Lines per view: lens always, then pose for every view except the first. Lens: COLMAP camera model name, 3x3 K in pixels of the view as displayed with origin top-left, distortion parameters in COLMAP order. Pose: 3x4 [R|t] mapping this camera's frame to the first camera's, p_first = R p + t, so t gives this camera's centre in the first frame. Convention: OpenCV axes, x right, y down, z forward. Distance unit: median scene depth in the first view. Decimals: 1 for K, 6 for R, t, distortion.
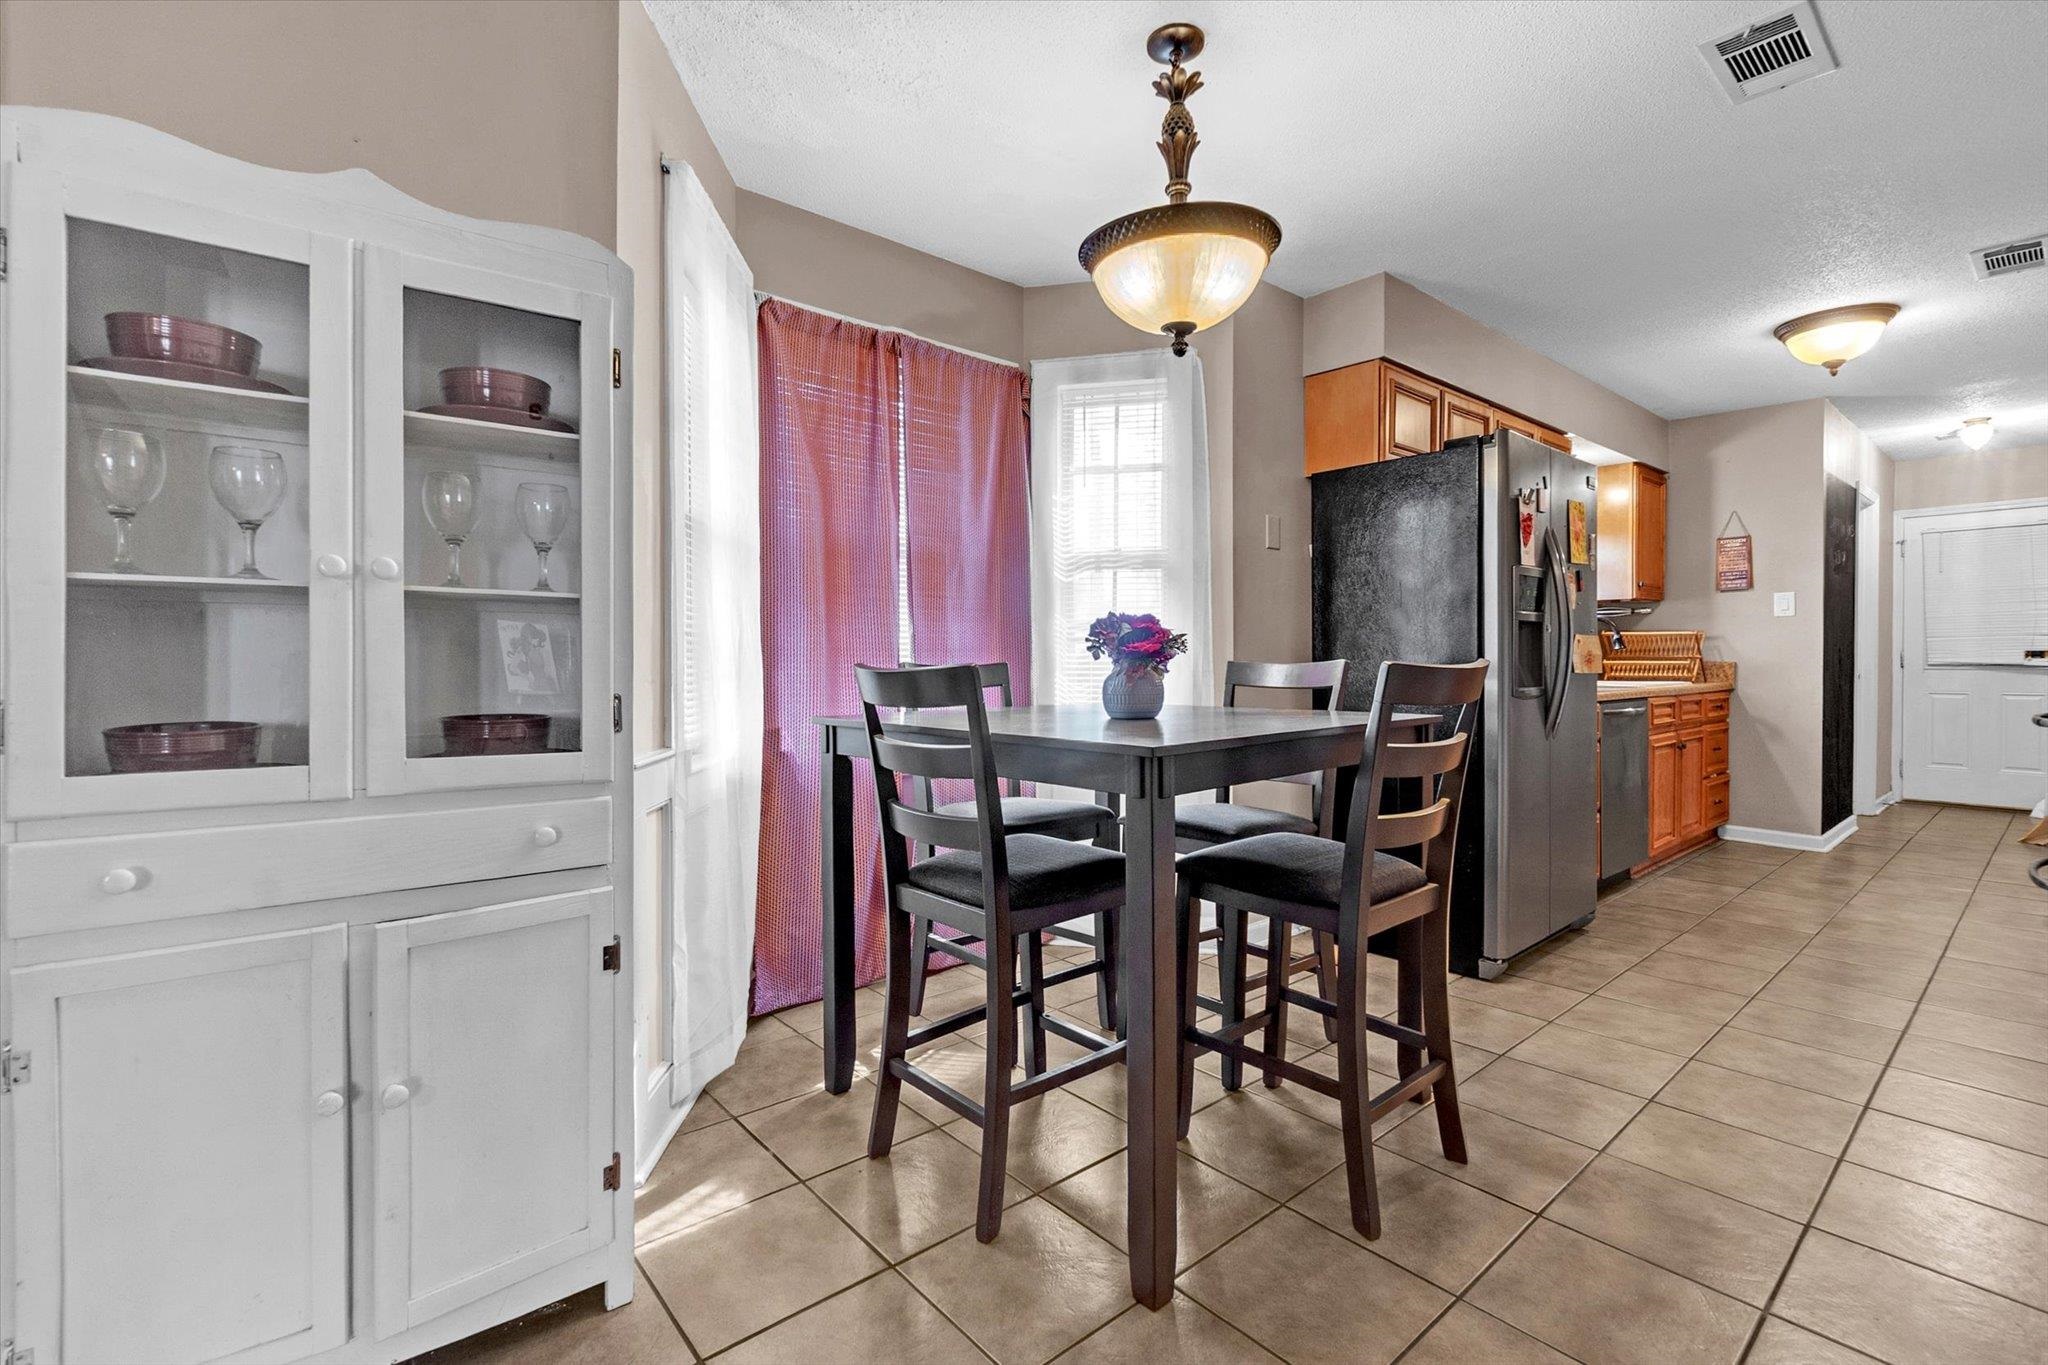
lens RADIAL K [[909.7, 0, 1025.4], [0, 909.7, 672.6], [0, 0, 1]] dist [-0.003839, -0.000178]
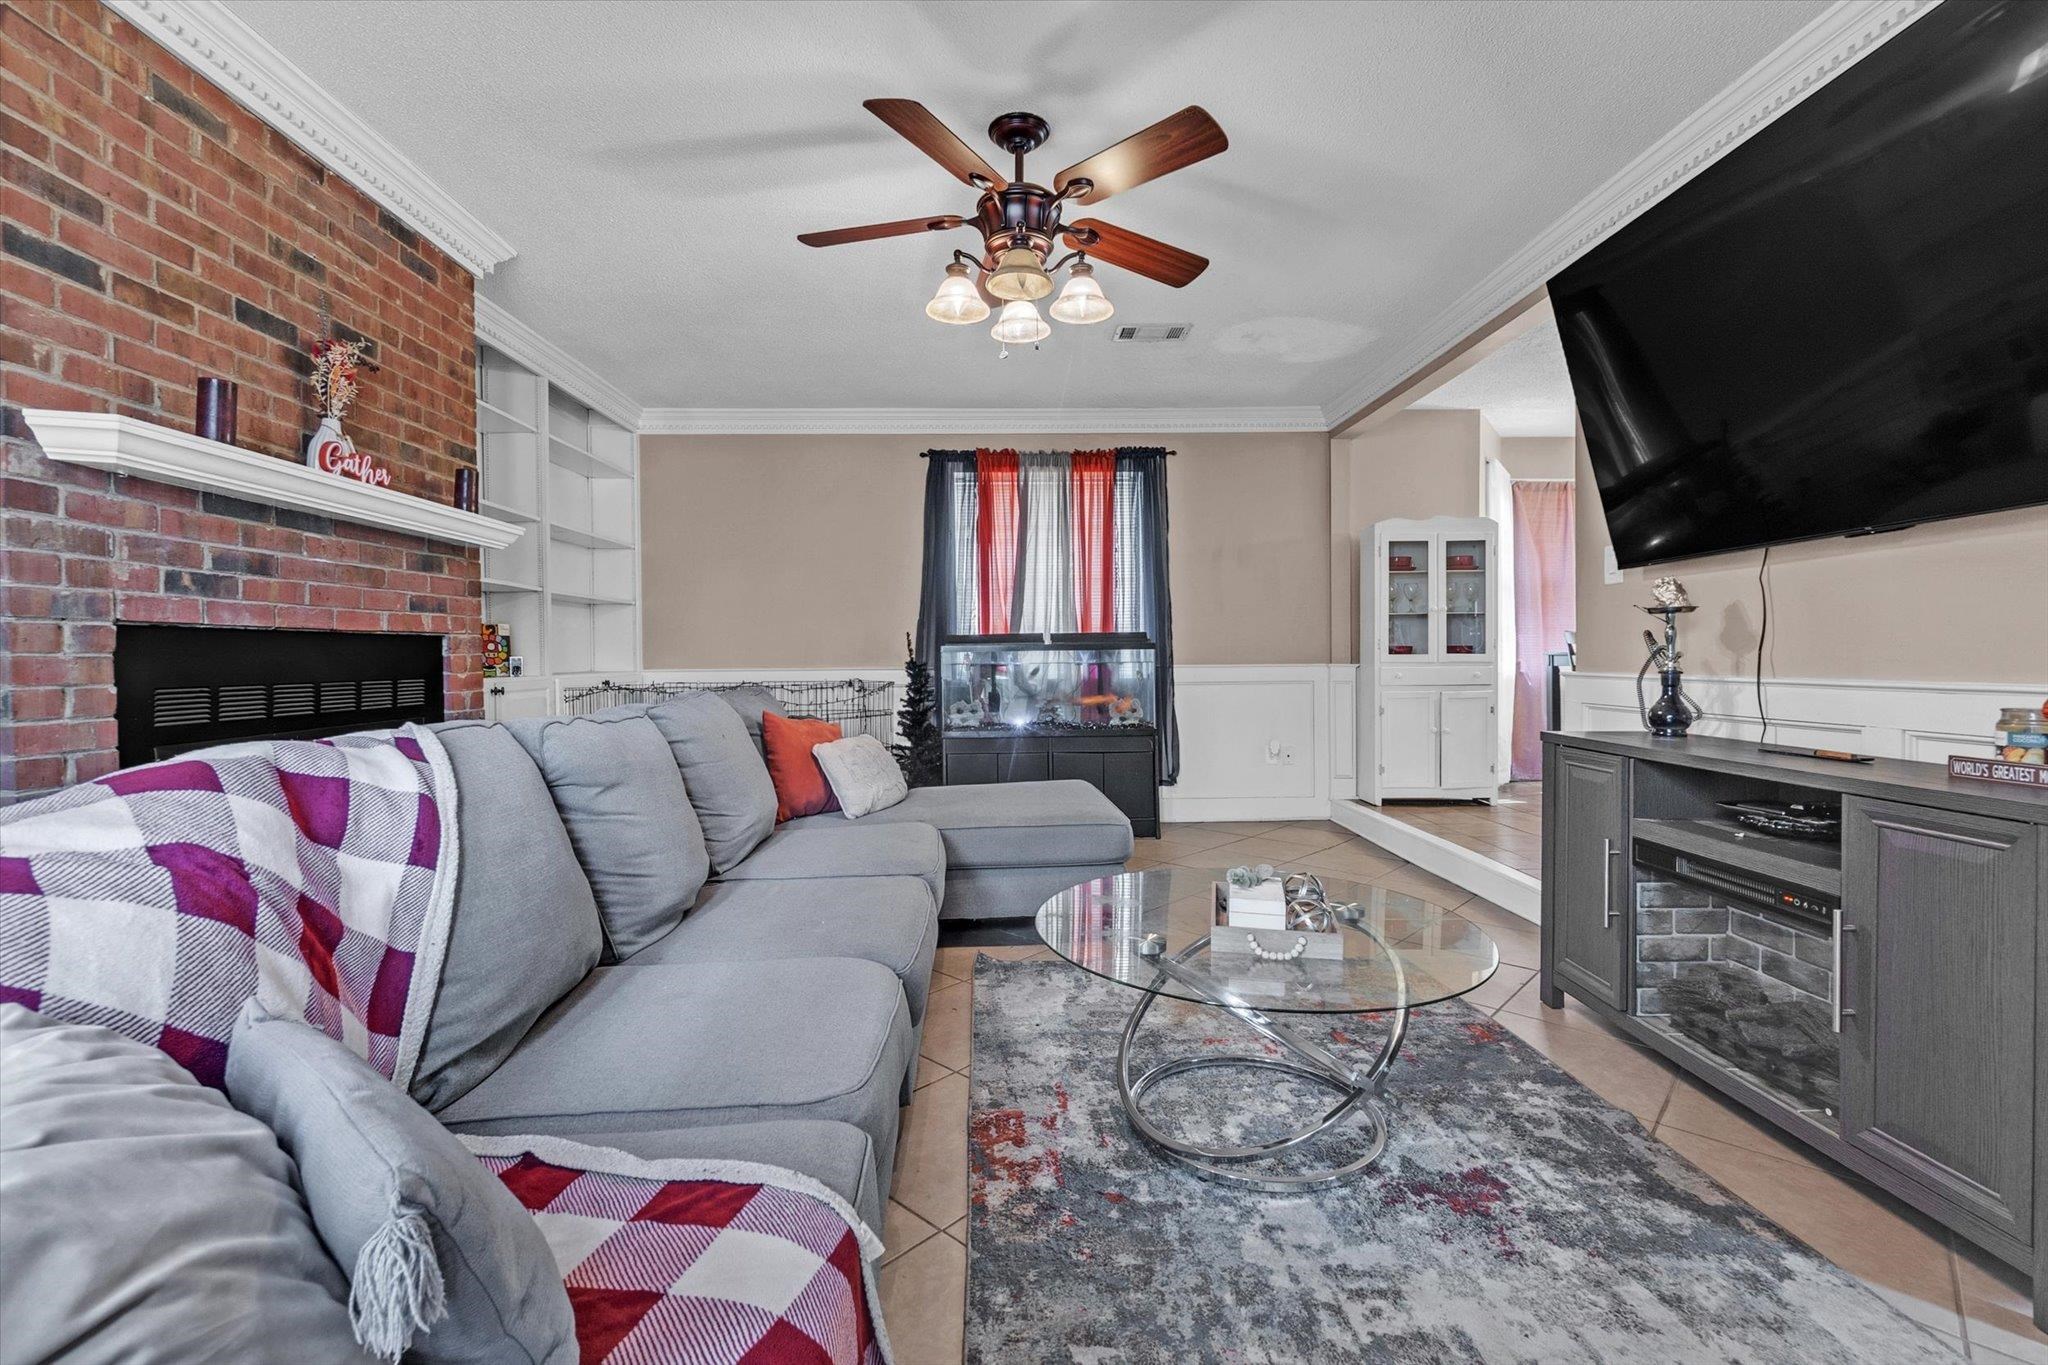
lens RADIAL K [[909.7, 0, 1026.2], [0, 909.7, 665.9], [0, 0, 1]] dist [-0.003839, -0.000178]
pose [[0.780836, 0.002796, -0.624729, 0.372292], [-0.002662, 0.999996, 0.001147, 0.132783], [0.624730, 0.000767, 0.780841, -3.039897]]
